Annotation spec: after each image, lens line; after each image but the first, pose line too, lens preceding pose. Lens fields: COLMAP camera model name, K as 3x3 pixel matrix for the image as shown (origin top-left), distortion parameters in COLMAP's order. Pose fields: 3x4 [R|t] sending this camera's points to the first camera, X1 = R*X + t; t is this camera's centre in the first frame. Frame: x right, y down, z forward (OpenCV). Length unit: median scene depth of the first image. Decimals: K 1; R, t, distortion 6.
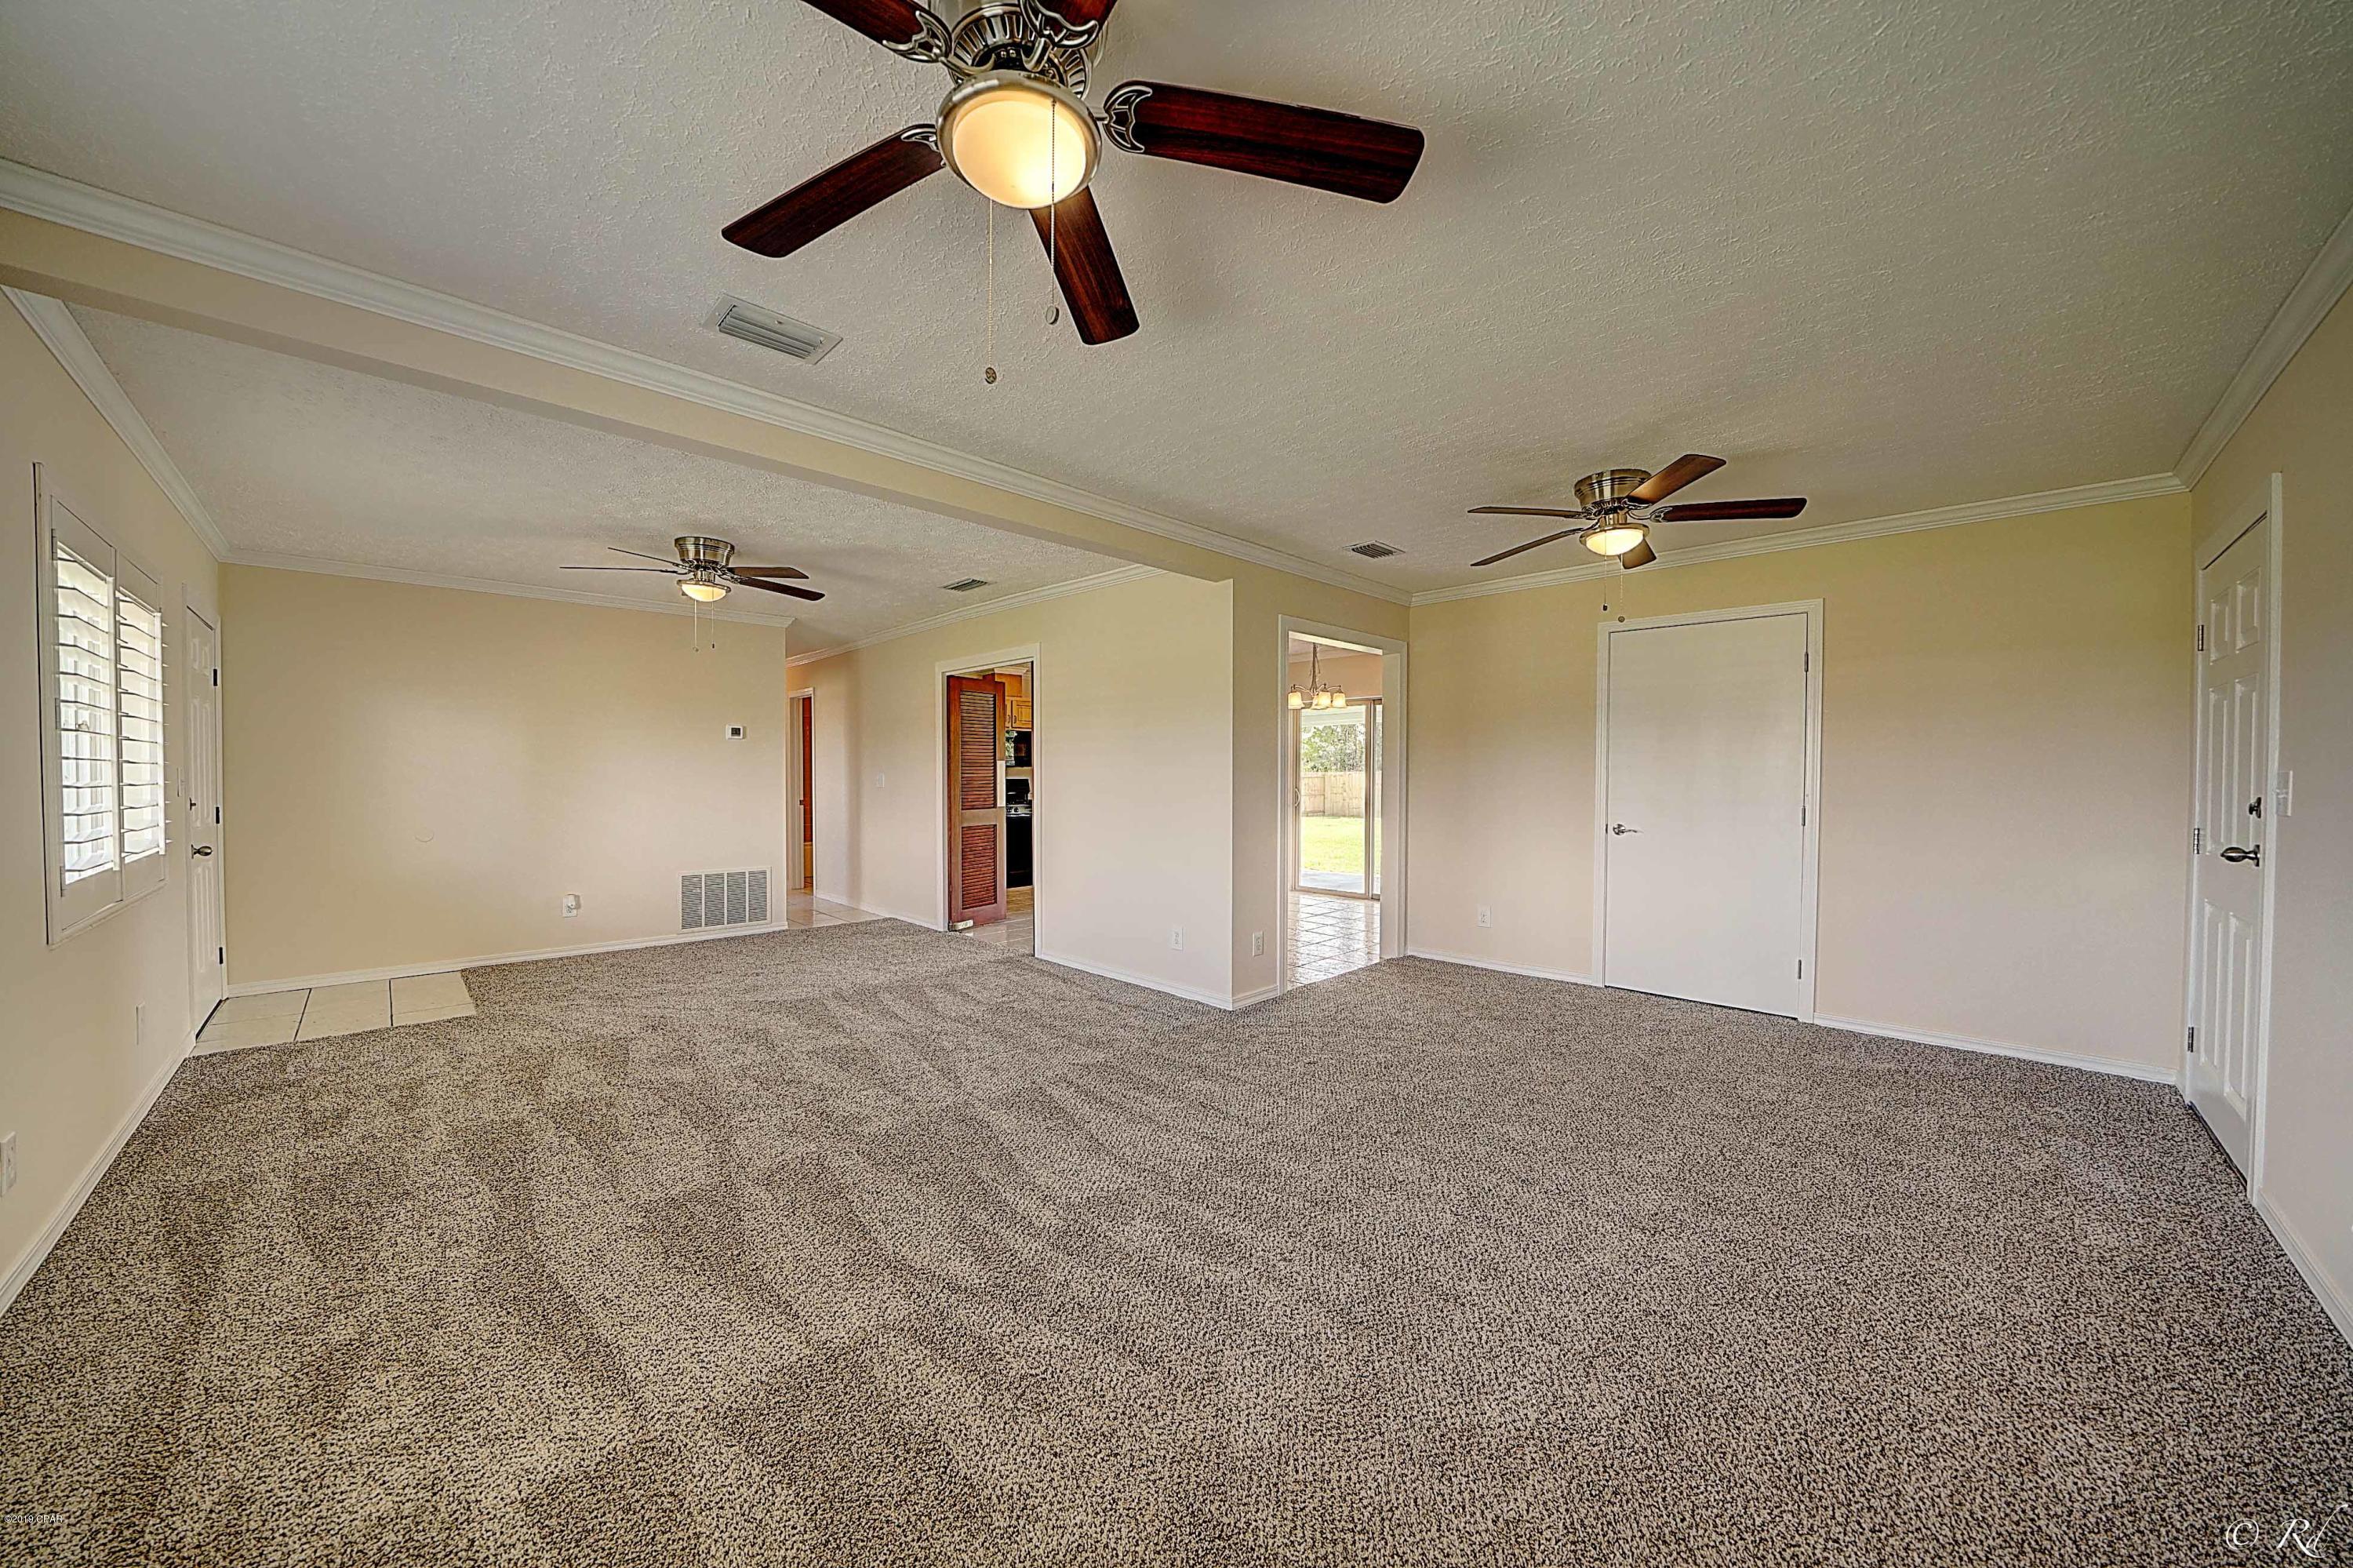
lens RADIAL K [[813.8, 0, 1186.2], [0, 813.8, 779.5], [0, 0, 1]] dist [-0.022112, 0.001865]
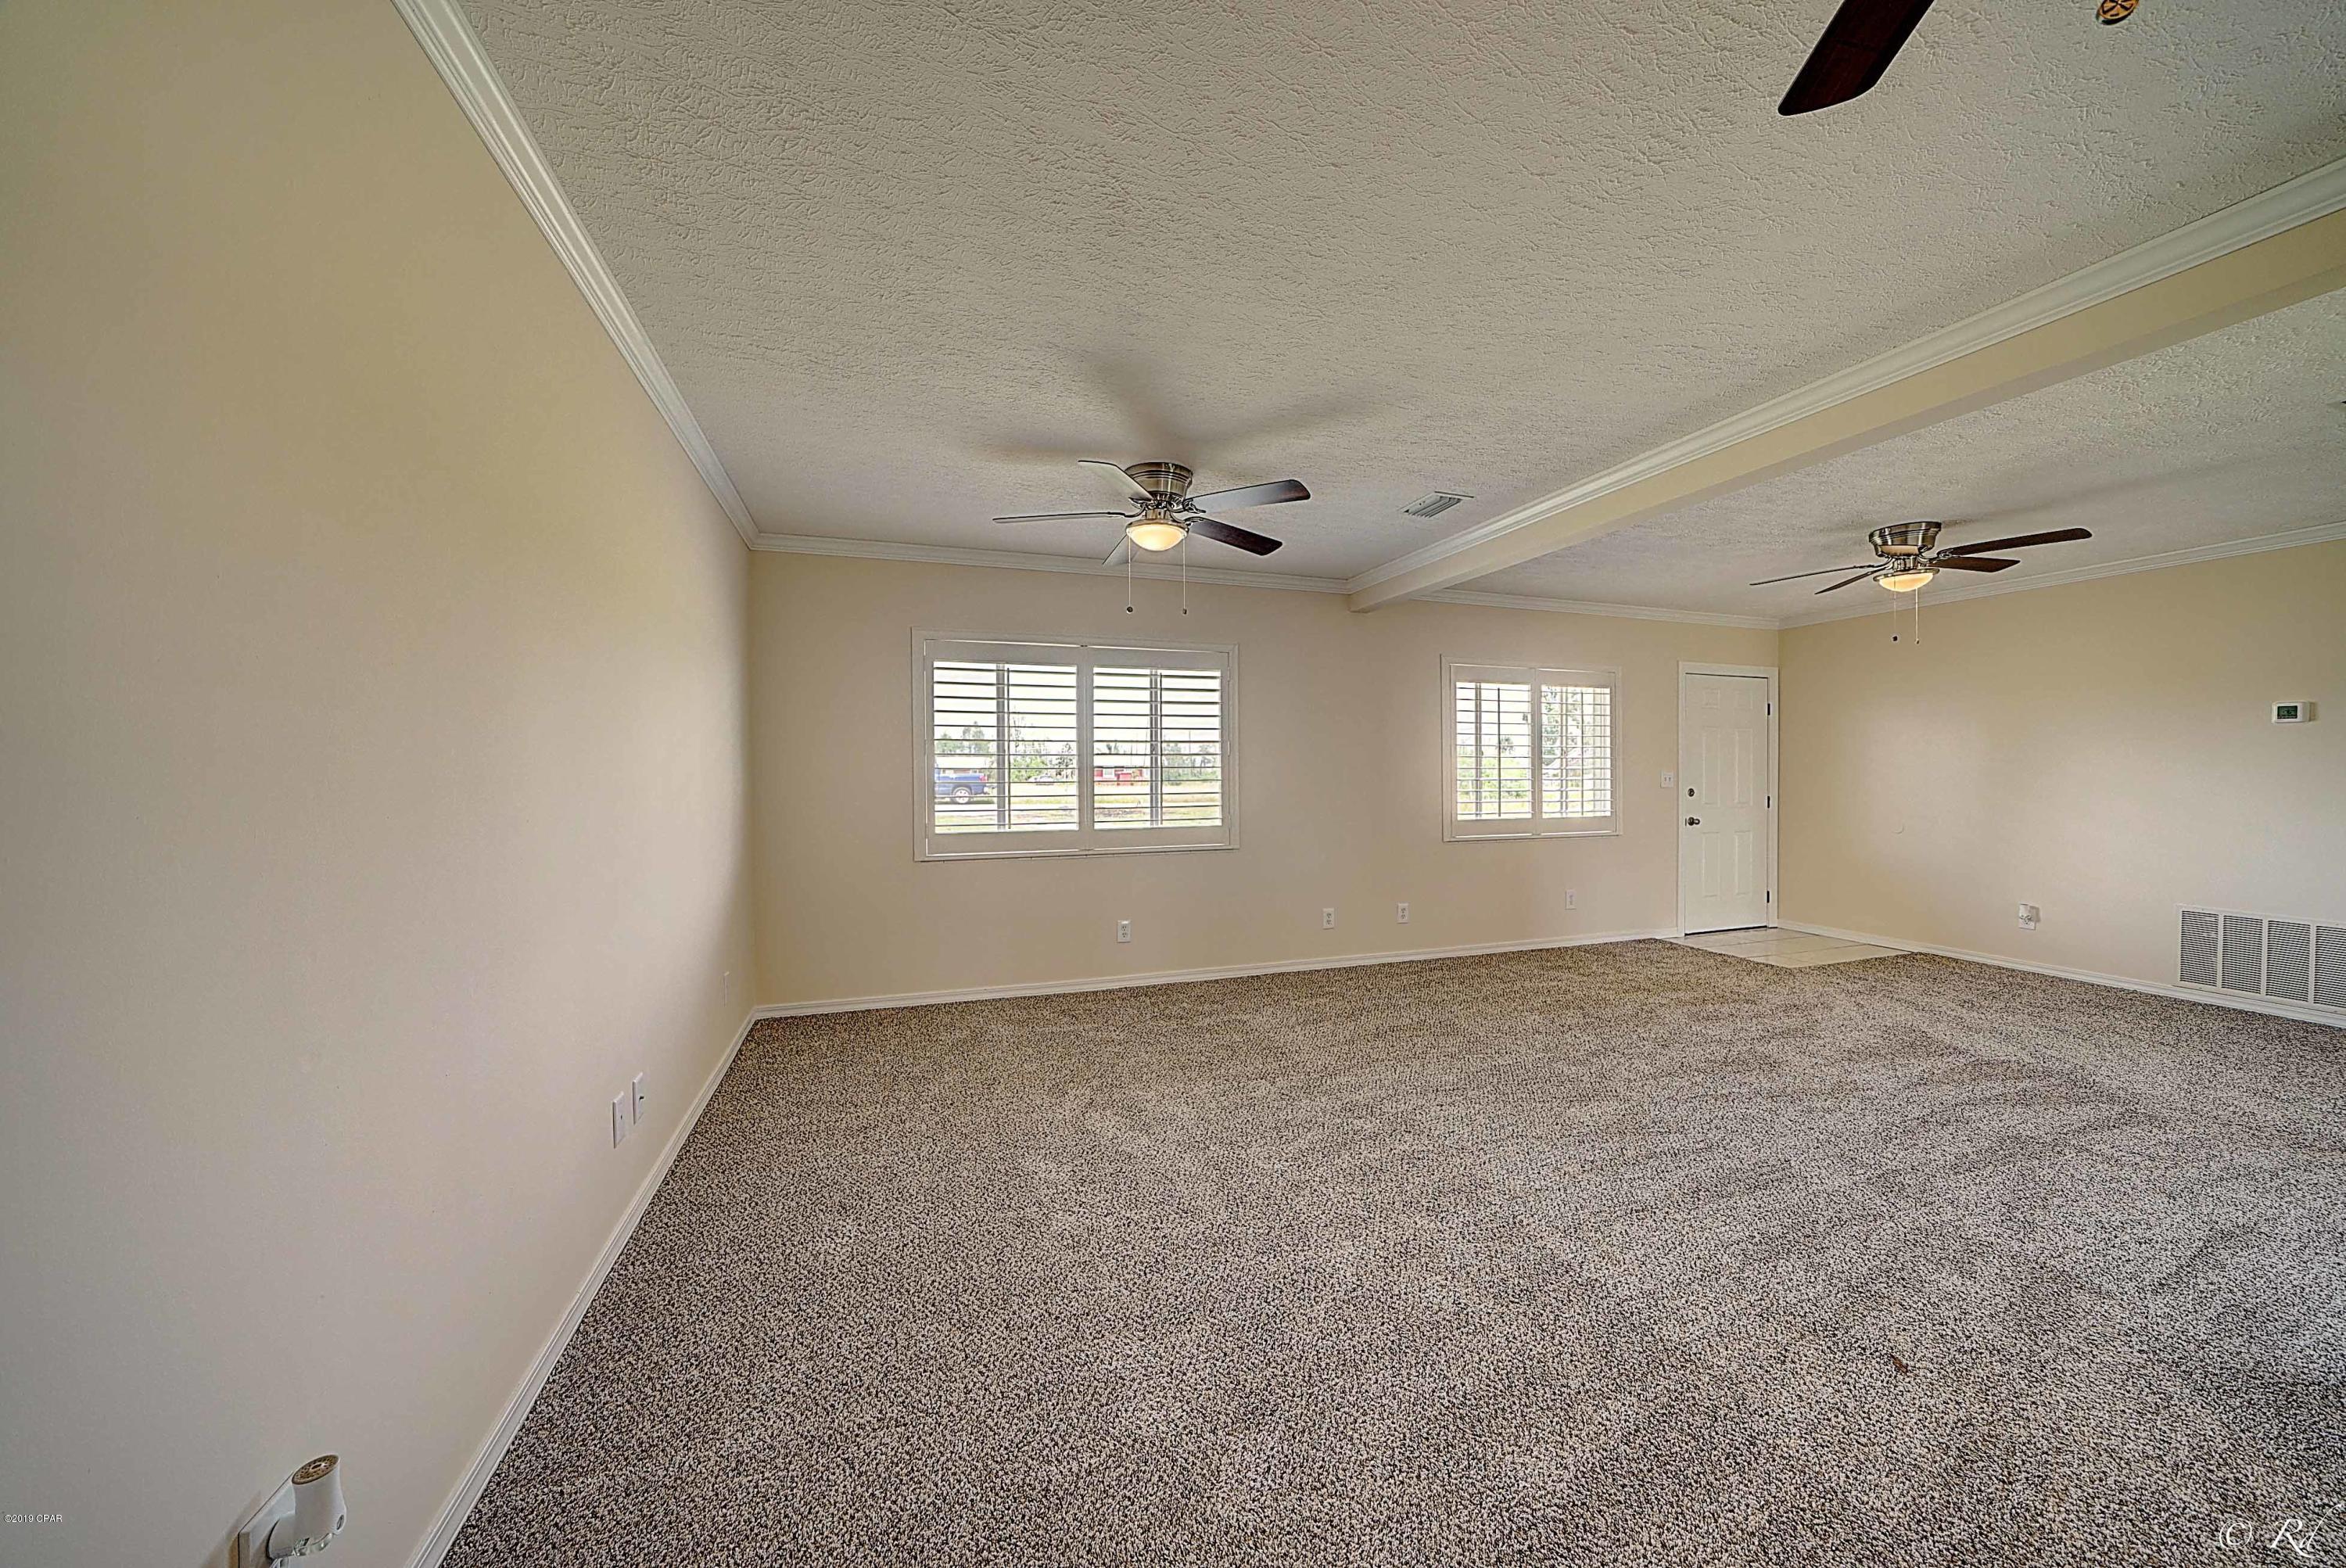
lens RADIAL K [[811.4, 0, 1164.2], [0, 811.4, 783.6], [0, 0, 1]] dist [-0.022112, 0.001865]
pose [[-0.458327, 0.009084, -0.888737, 0.708605], [-0.006601, 0.999885, 0.013624, -0.003746], [0.888759, 0.012111, -0.458215, 0.753989]]
